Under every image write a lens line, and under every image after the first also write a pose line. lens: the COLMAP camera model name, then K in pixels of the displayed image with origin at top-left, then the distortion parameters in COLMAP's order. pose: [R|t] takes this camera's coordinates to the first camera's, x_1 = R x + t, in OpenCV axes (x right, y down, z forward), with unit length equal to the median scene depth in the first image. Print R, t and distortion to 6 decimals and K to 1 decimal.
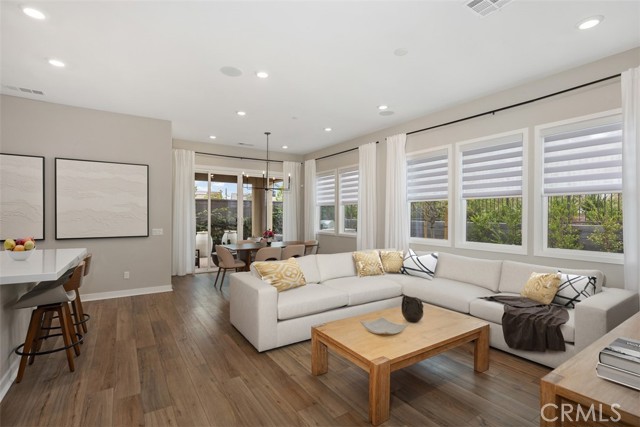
lens RADIAL K [[304.7, 0, 319.9], [0, 304.7, 216.0], [0, 0, 1]] dist [-0.004652, -0.000561]
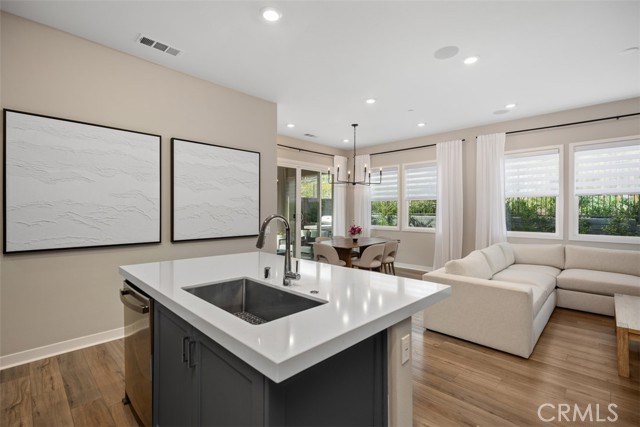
lens RADIAL K [[292.1, 0, 320.6], [0, 292.1, 210.2], [0, 0, 1]] dist [0.000422, -0.000141]
pose [[0.975778, -0.002007, 0.218756, -0.494671], [0.002827, 0.999990, -0.003437, -0.000829], [-0.218747, 0.003972, 0.975774, 0.131906]]
